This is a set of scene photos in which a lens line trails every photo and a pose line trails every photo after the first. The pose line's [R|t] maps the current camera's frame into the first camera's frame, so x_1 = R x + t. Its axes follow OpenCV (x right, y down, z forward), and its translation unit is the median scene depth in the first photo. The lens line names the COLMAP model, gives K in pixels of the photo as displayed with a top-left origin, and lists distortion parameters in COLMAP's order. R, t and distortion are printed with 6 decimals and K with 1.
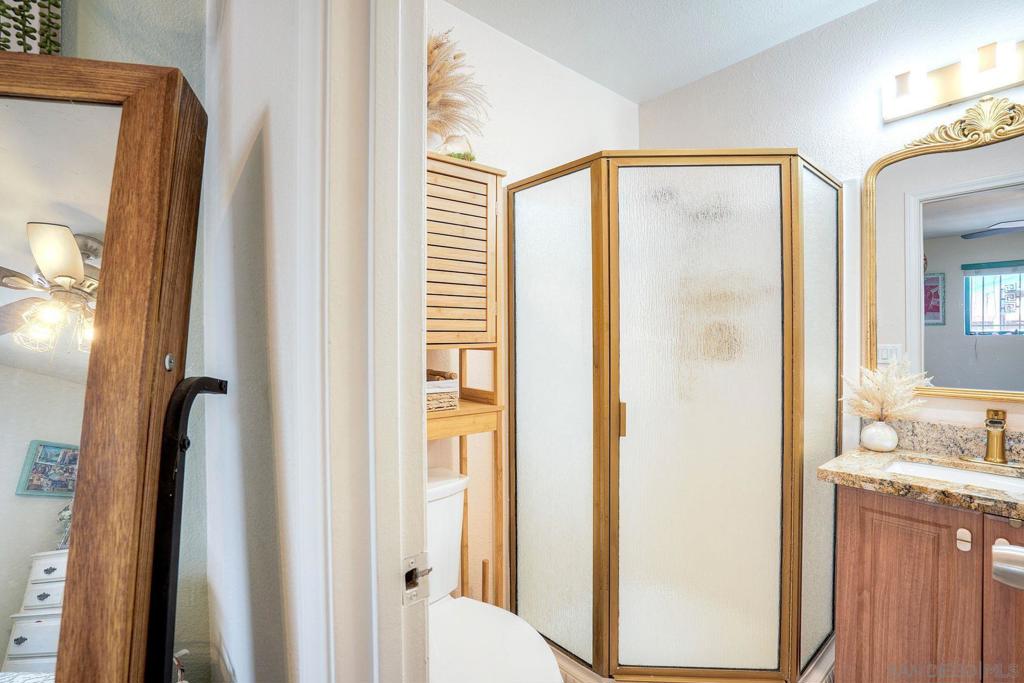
lens RADIAL K [[478.1, 0, 508.3], [0, 478.1, 344.7], [0, 0, 1]] dist [-0.059252, 0.020168]
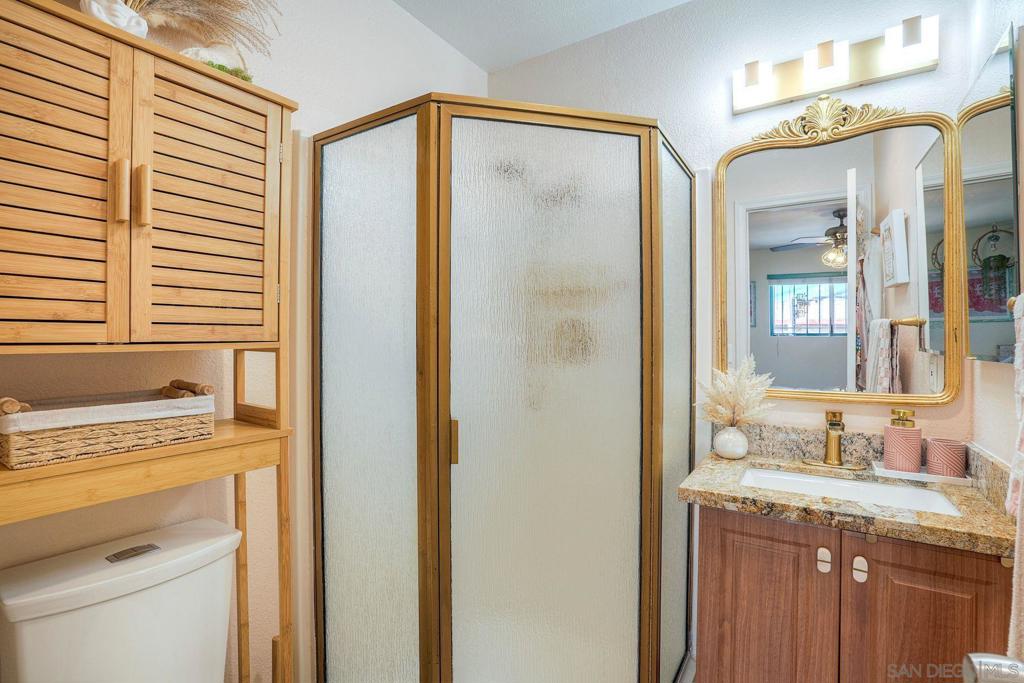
lens RADIAL K [[478.1, 0, 512.9], [0, 478.1, 339.8], [0, 0, 1]] dist [-0.059252, 0.020168]
pose [[0.954482, 0.004562, 0.298235, 0.100242], [-0.002320, 0.999966, -0.007872, -0.002125], [-0.298261, 0.006822, 0.954460, 0.235894]]
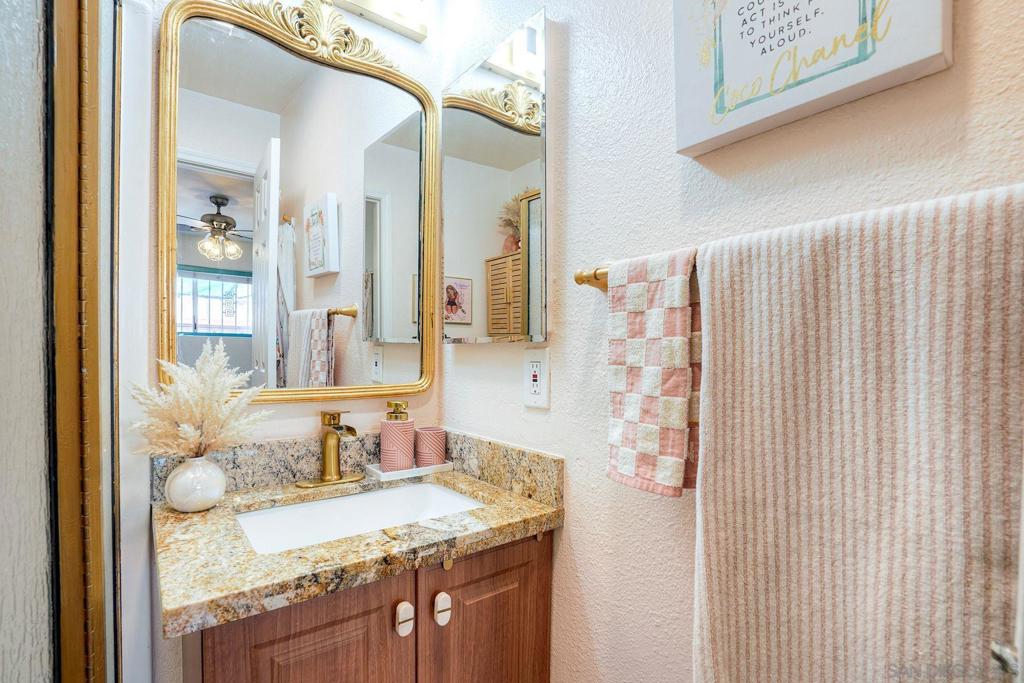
lens RADIAL K [[478.1, 0, 490.7], [0, 478.1, 366.0], [0, 0, 1]] dist [-0.059252, 0.020168]
pose [[0.041082, -0.025390, 0.998833, 0.269616], [-0.008329, 0.999634, 0.025753, 0.039999], [-0.999121, -0.009378, 0.040855, 0.665928]]
